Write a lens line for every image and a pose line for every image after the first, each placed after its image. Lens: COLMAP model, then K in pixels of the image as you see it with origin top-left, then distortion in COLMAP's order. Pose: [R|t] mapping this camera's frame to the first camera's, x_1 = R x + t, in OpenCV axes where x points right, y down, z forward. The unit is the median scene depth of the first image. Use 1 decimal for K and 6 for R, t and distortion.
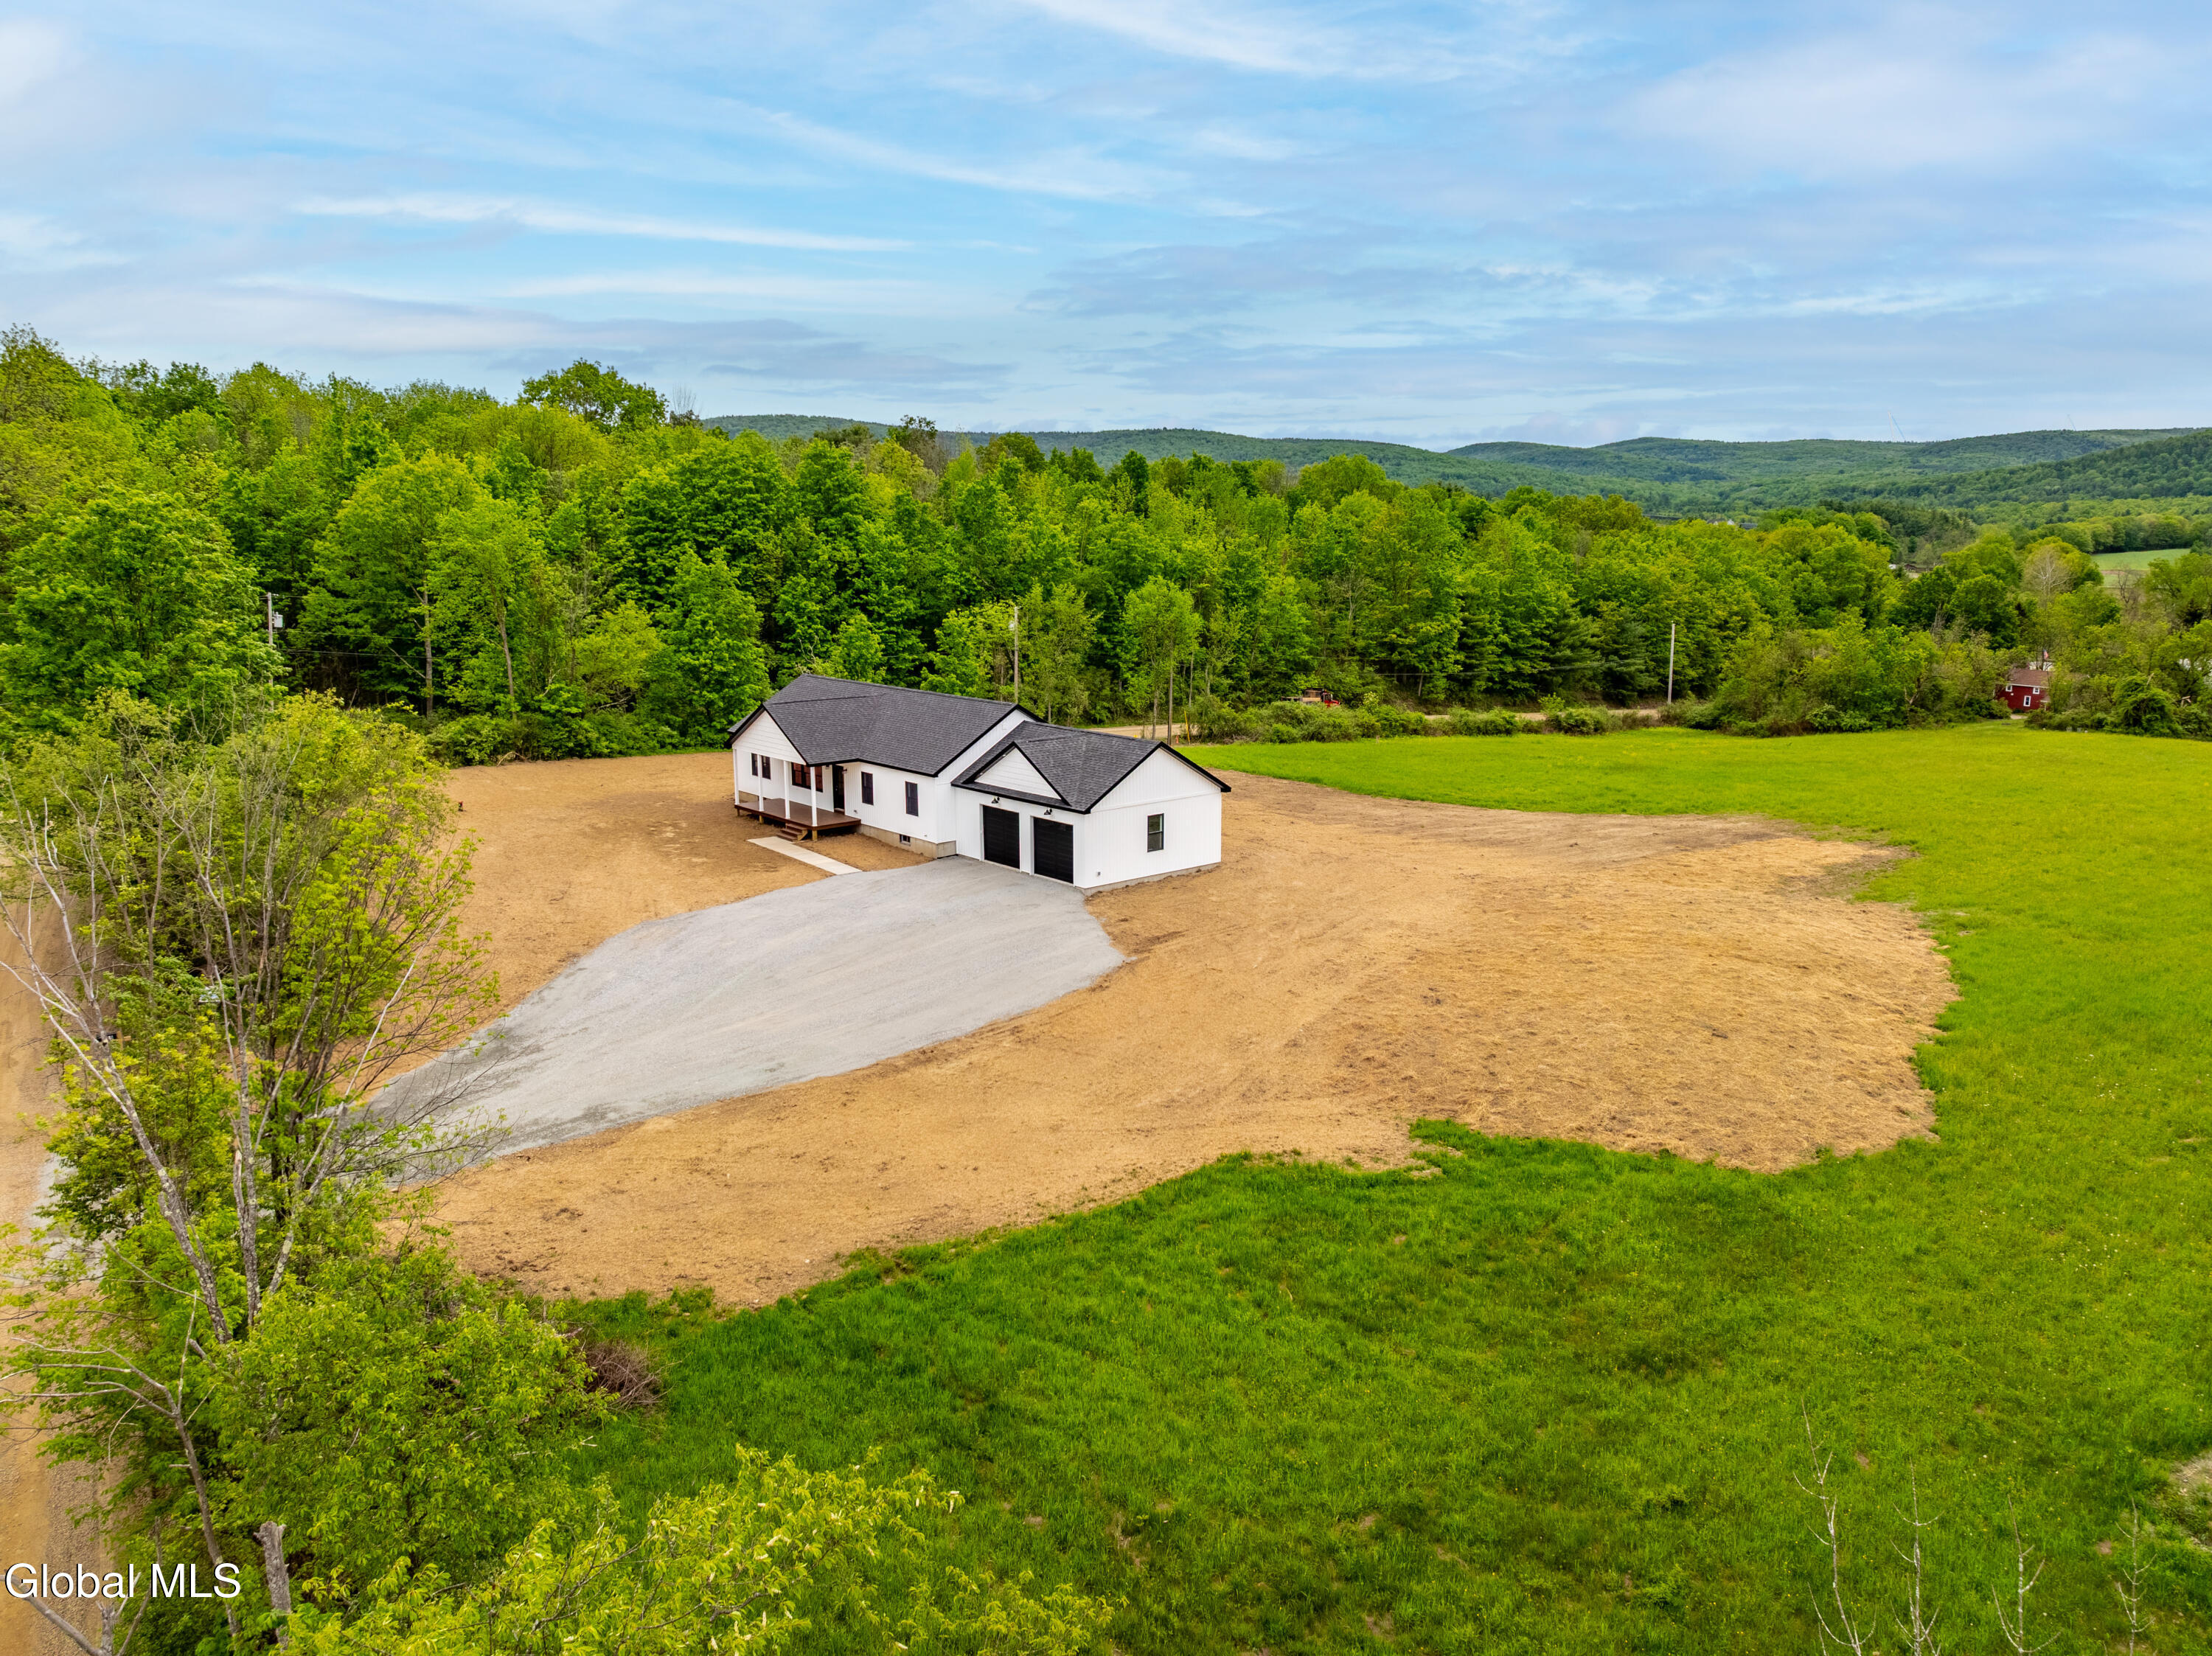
lens RADIAL K [[1550.7, 0, 1126.6], [0, 1550.7, 827.1], [0, 0, 1]] dist [-0.028321, -0.002151]
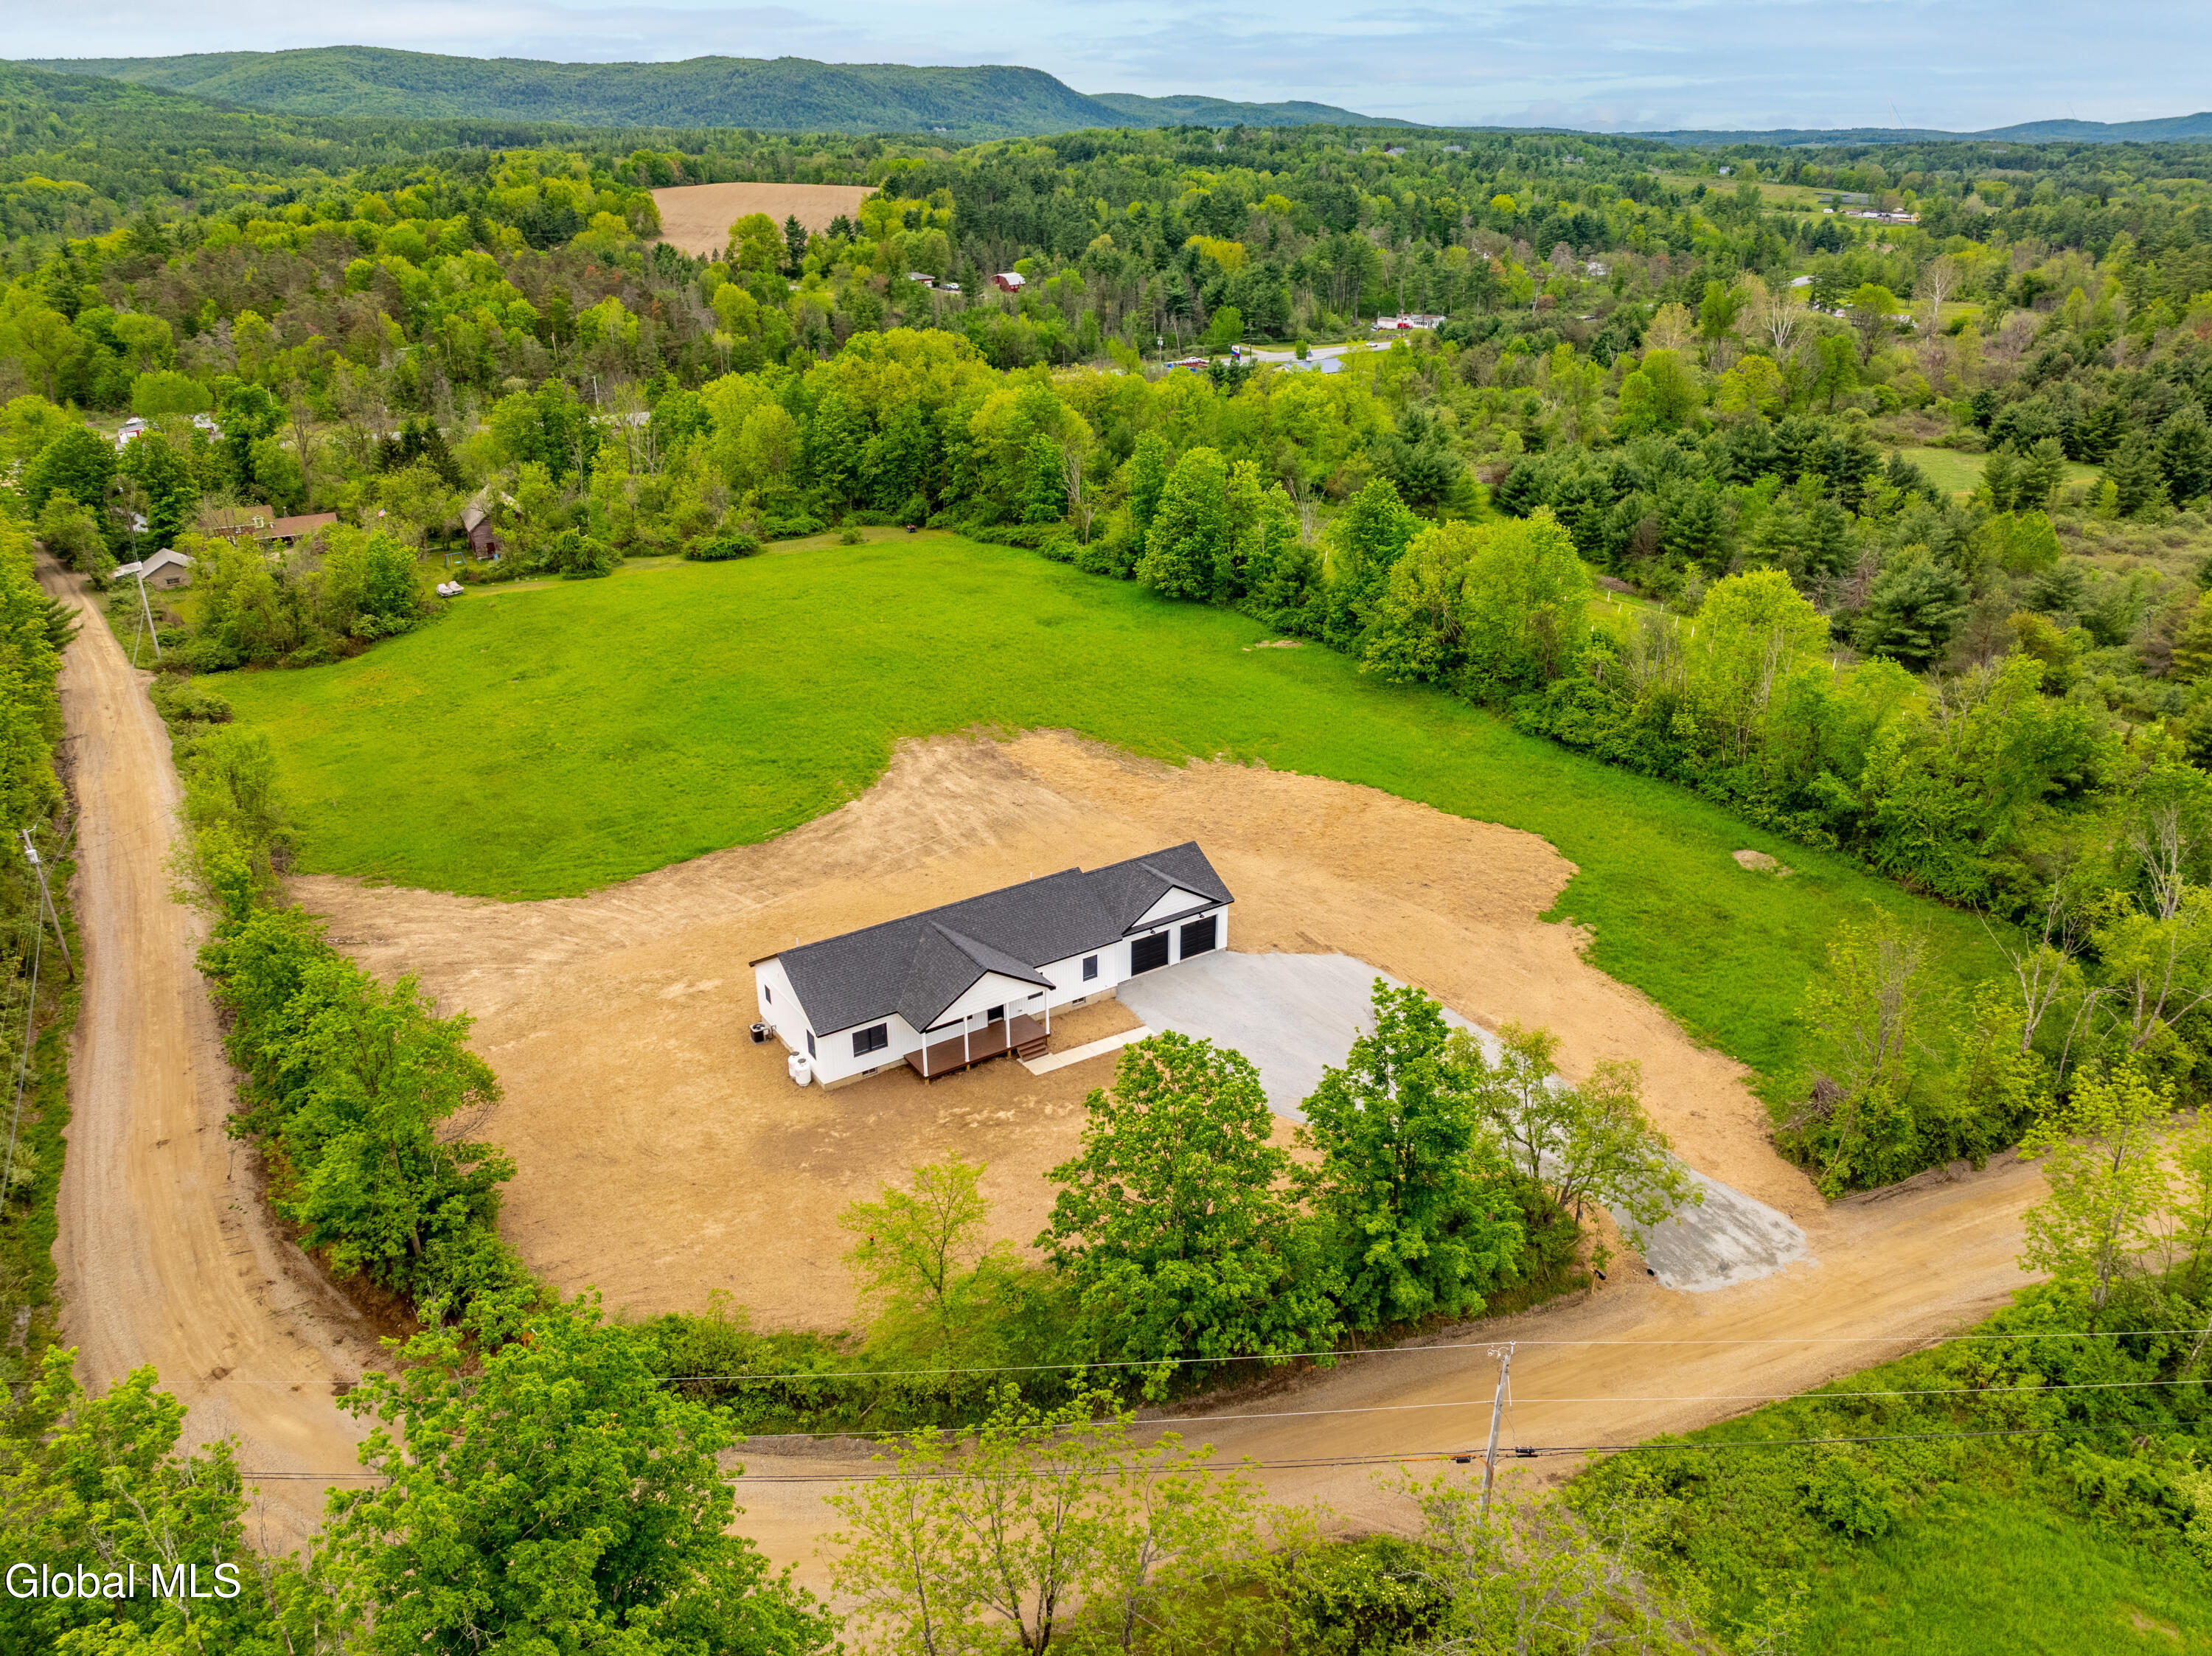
lens RADIAL K [[1579.1, 0, 1114.8], [0, 1579.1, 802.7], [0, 0, 1]] dist [-0.030169, -0.003532]
pose [[0.135812, -0.388788, 0.911262, -1.204001], [0.198328, 0.911836, 0.359474, -0.575468], [-0.970681, 0.131908, 0.200946, 0.668026]]
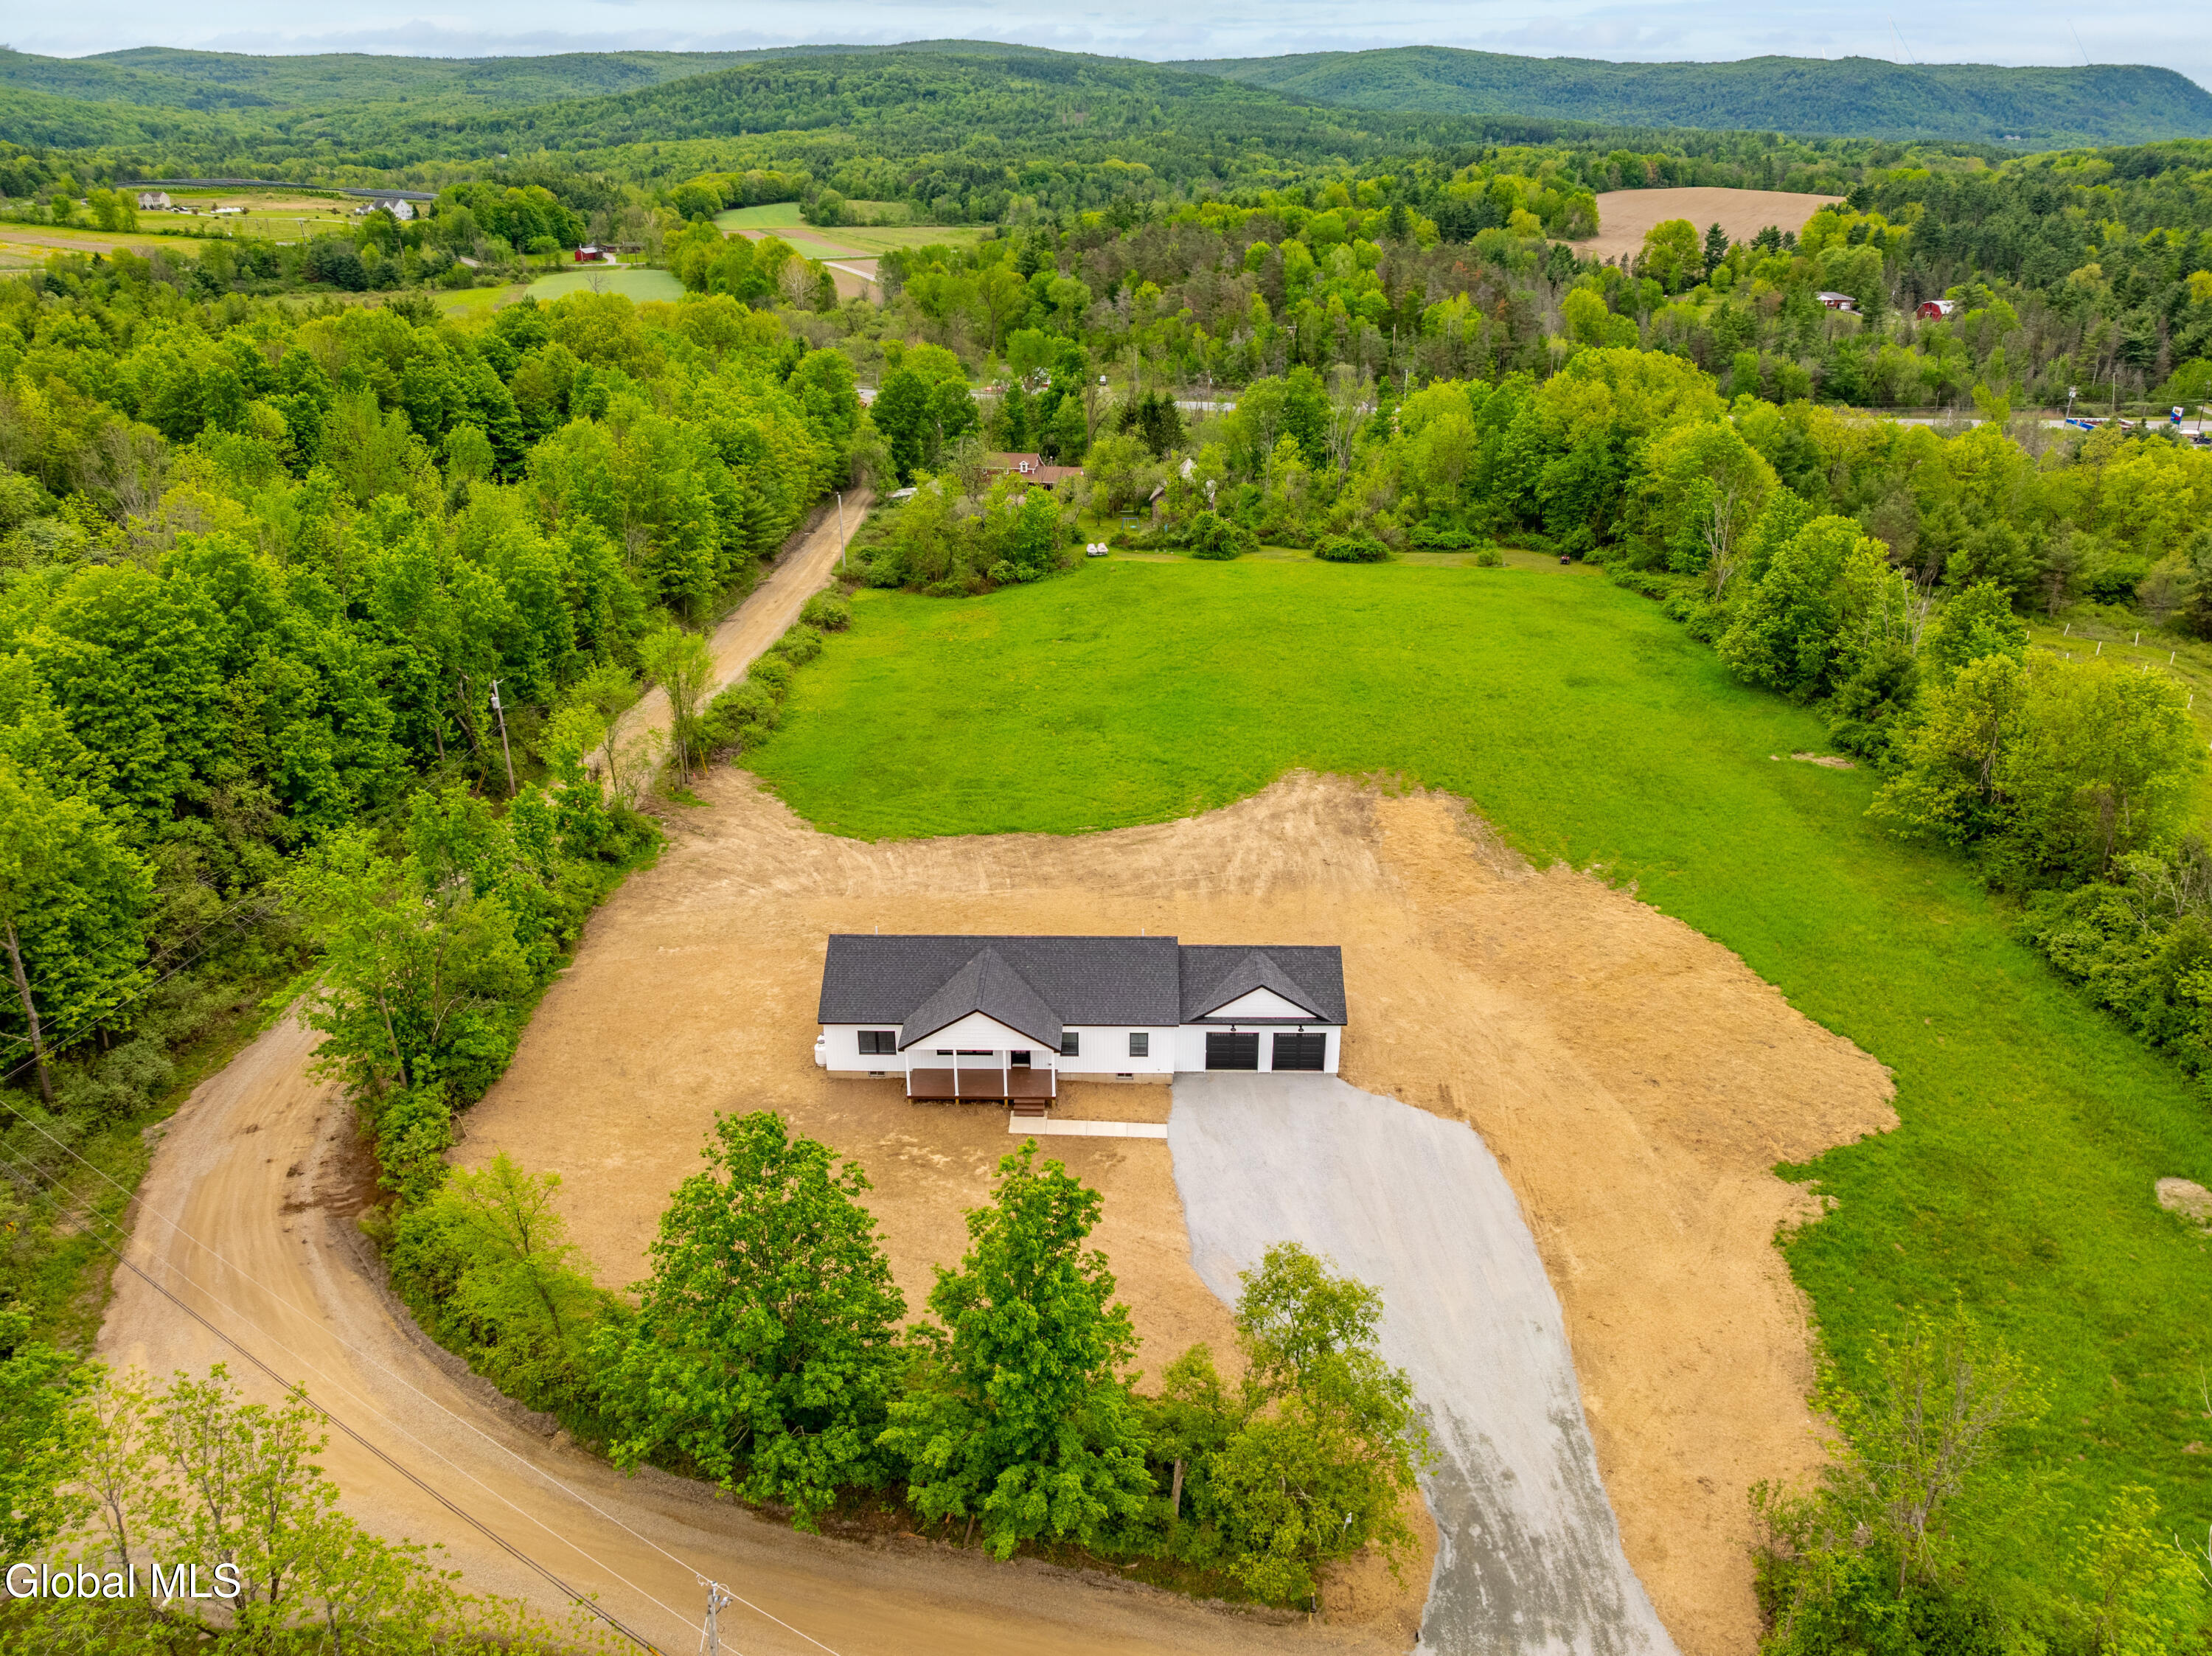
lens RADIAL K [[1554.7, 0, 1106.0], [0, 1554.7, 828.0], [0, 0, 1]] dist [-0.044103, 0.017461]
pose [[0.673375, -0.302480, 0.674590, -0.857146], [0.144253, 0.948689, 0.281389, -0.485361], [-0.725091, -0.092169, 0.682458, 0.218042]]
